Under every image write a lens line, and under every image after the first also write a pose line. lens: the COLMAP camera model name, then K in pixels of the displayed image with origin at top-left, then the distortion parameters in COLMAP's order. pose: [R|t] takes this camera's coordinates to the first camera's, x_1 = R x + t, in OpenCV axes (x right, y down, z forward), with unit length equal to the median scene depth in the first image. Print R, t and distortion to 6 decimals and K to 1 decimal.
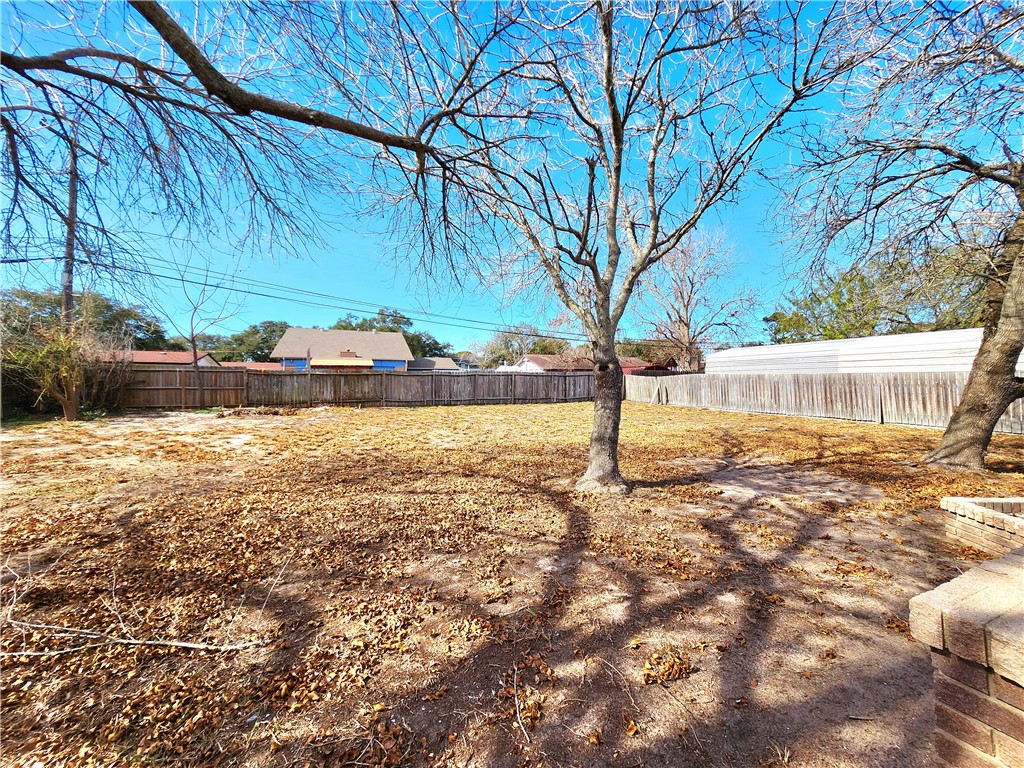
lens RADIAL K [[410.5, 0, 526.3], [0, 410.5, 379.4], [0, 0, 1]] dist [0.000215, 0.000212]
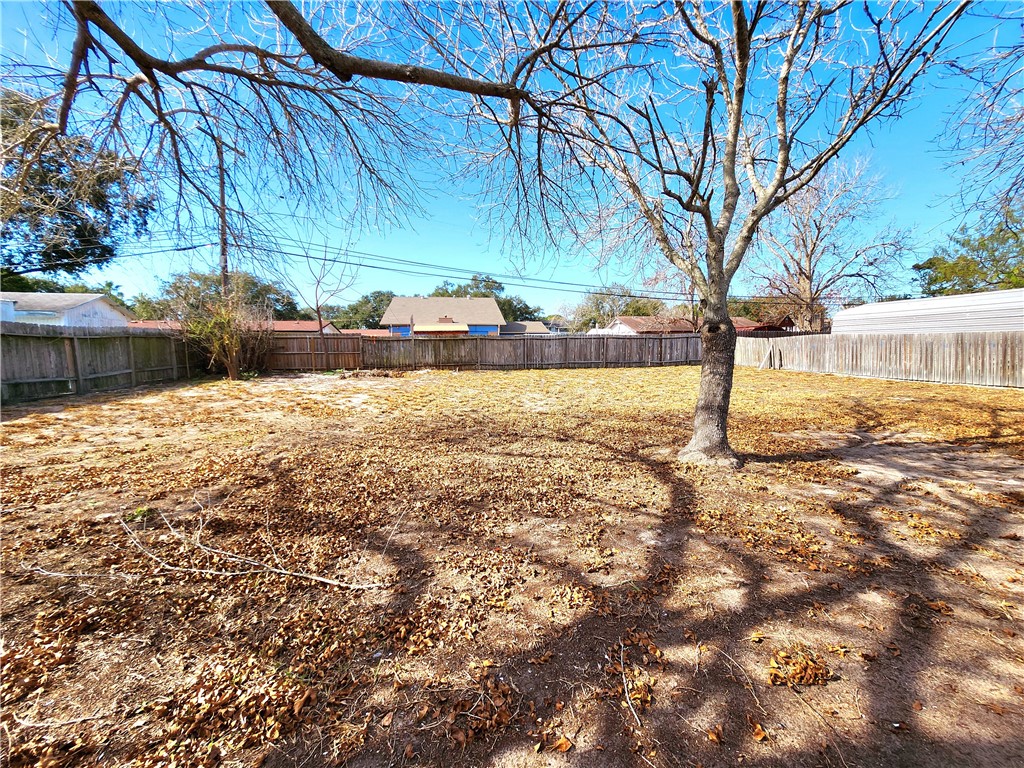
lens RADIAL K [[410.5, 0, 524.3], [0, 410.5, 379.1], [0, 0, 1]] dist [0.000215, 0.000212]
pose [[0.975371, 0.010525, -0.220321, -0.018363], [0.008836, 0.996195, 0.086704, -0.000169], [0.220395, -0.086515, 0.971566, 0.029859]]
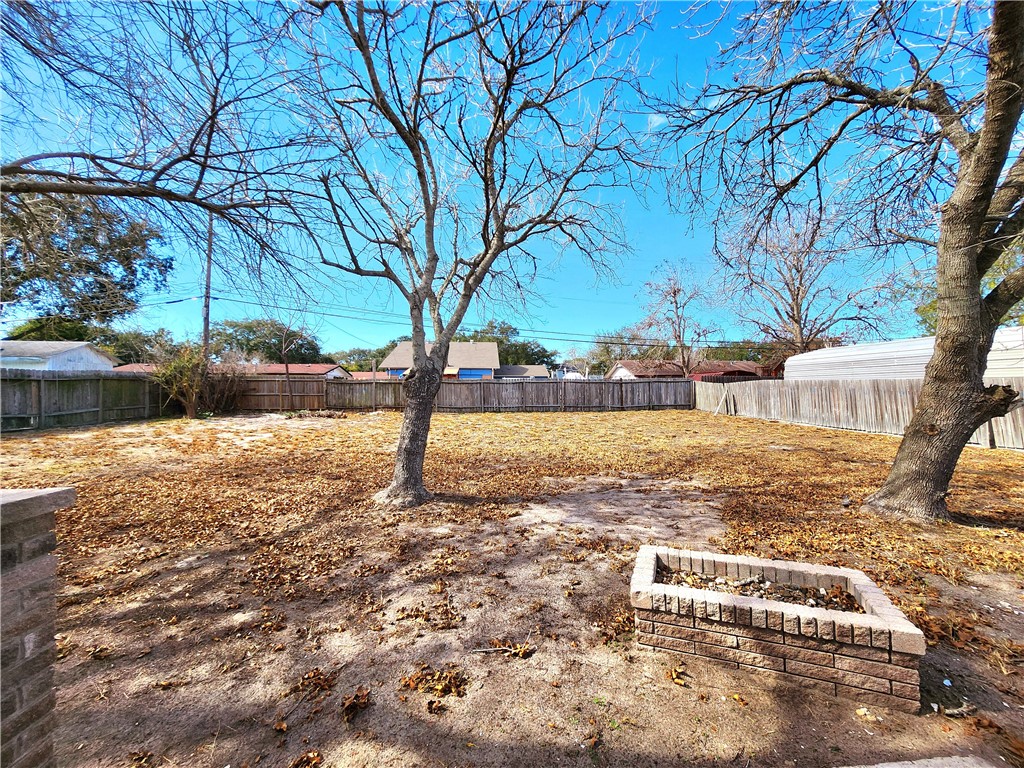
lens RADIAL K [[410.5, 0, 522.9], [0, 410.5, 382.2], [0, 0, 1]] dist [0.000215, 0.000212]
pose [[0.951464, -0.005195, -0.307716, 0.836356], [0.002252, 0.999948, -0.009919, -0.006686], [0.307752, 0.008744, 0.951427, 0.159687]]
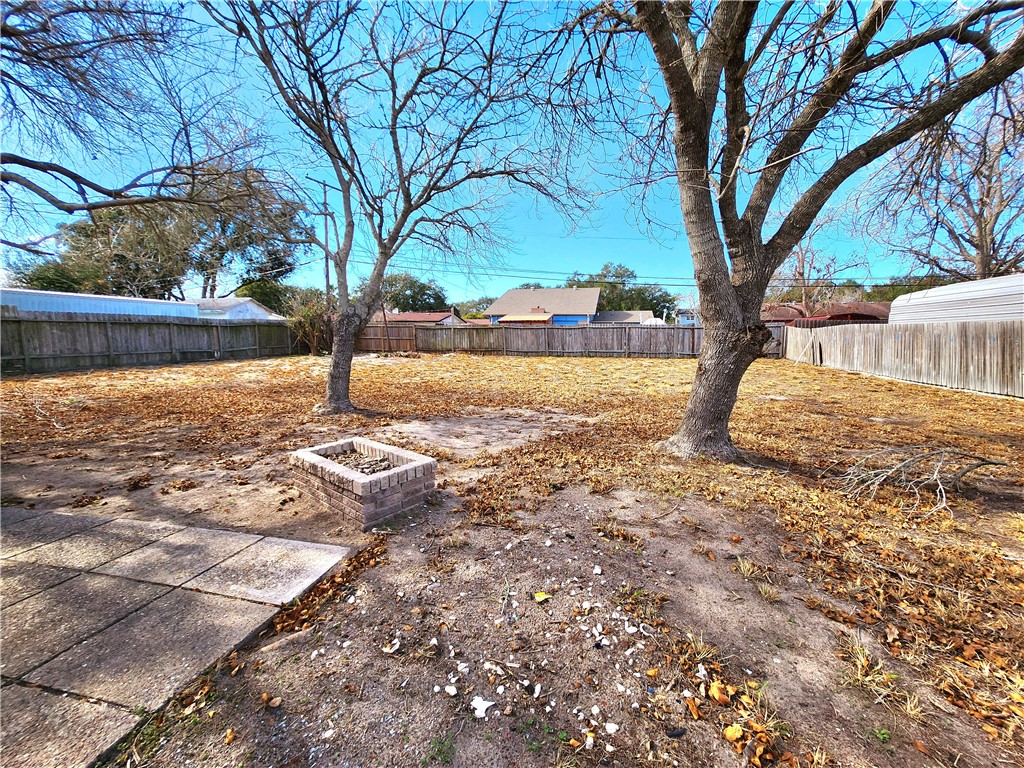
lens RADIAL K [[410.5, 0, 519.2], [0, 410.5, 382.9], [0, 0, 1]] dist [0.000215, 0.000212]
pose [[0.801820, 0.072500, -0.593151, 1.603940], [-0.001222, 0.992810, 0.119698, 0.013531], [0.597565, -0.095251, 0.796143, 0.324366]]
